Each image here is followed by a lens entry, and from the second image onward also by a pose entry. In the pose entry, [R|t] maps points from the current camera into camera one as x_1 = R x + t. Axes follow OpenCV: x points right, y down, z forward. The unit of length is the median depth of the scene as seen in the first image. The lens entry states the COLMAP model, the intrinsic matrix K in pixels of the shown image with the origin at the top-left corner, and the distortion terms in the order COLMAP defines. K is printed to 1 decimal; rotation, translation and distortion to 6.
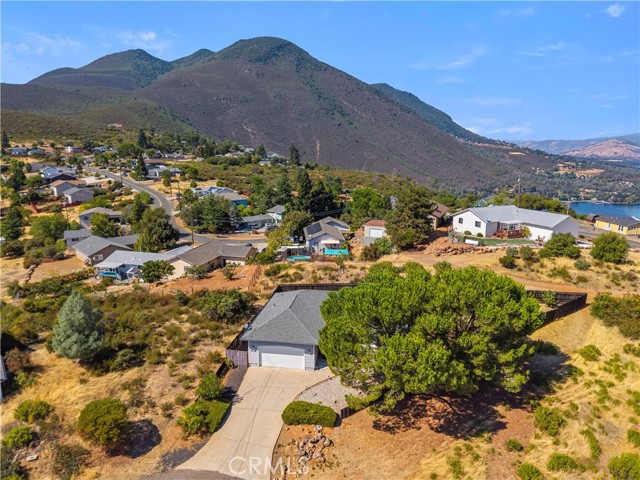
lens RADIAL K [[426.5, 0, 319.1], [0, 426.5, 240.9], [0, 0, 1]] dist [0.040853, -0.045682]
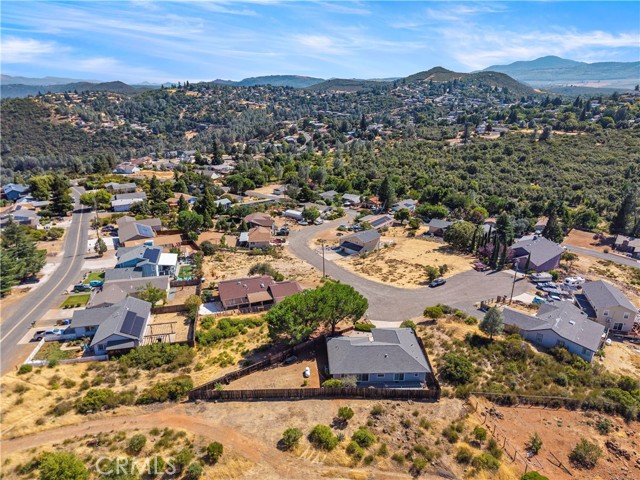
lens RADIAL K [[426.5, 0, 319.1], [0, 426.5, 240.9], [0, 0, 1]] dist [0.040853, -0.045682]
pose [[-0.981061, 0.058639, -0.184611, 0.284557], [-0.050043, 0.843992, 0.534017, -0.567803], [0.187124, 0.533141, -0.825073, 1.151747]]
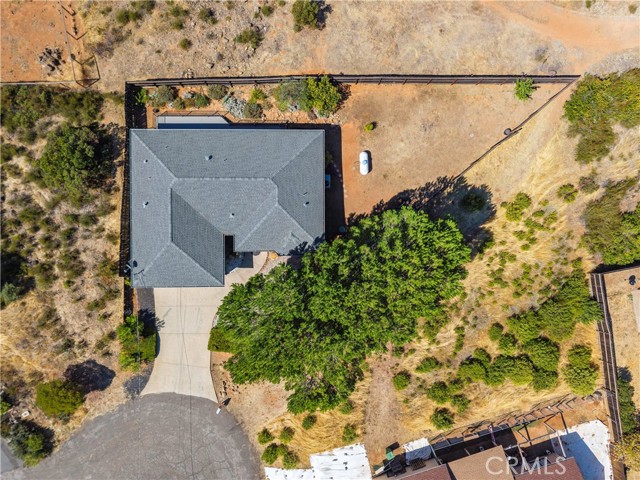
lens RADIAL K [[426.5, 0, 319.1], [0, 426.5, 240.9], [0, 0, 1]] dist [0.040853, -0.045682]
pose [[0.987333, -0.157752, 0.016953, 0.096017], [0.016358, 0.207494, 0.978100, -0.317812], [-0.157815, -0.965433, 0.207446, 0.413620]]
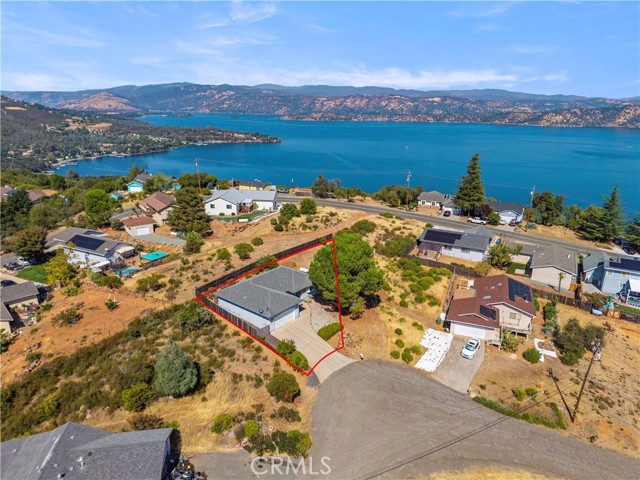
lens RADIAL K [[426.5, 0, 319.1], [0, 426.5, 240.9], [0, 0, 1]] dist [0.040853, -0.045682]
pose [[0.512314, -0.268223, 0.815837, -0.618935], [0.182185, 0.962298, 0.201970, -0.152774], [-0.839251, 0.045162, 0.541865, 0.003848]]
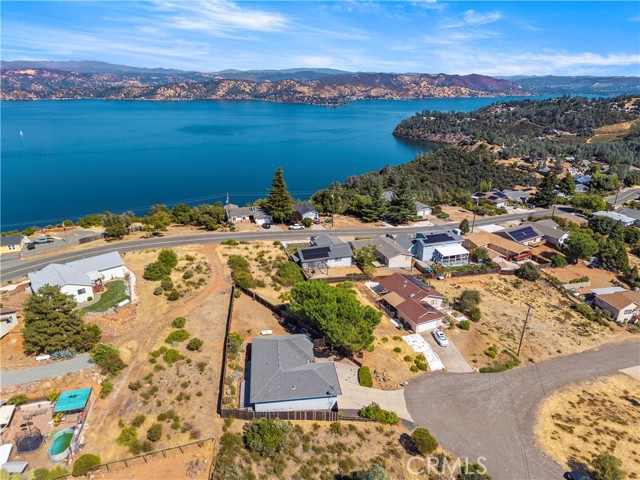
lens RADIAL K [[426.5, 0, 319.1], [0, 426.5, 240.9], [0, 0, 1]] dist [0.040853, -0.045682]
pose [[-0.278312, -0.350579, 0.894224, -0.658704], [0.199478, 0.889611, 0.410854, -0.445624], [-0.939548, 0.292724, -0.177657, 0.580586]]
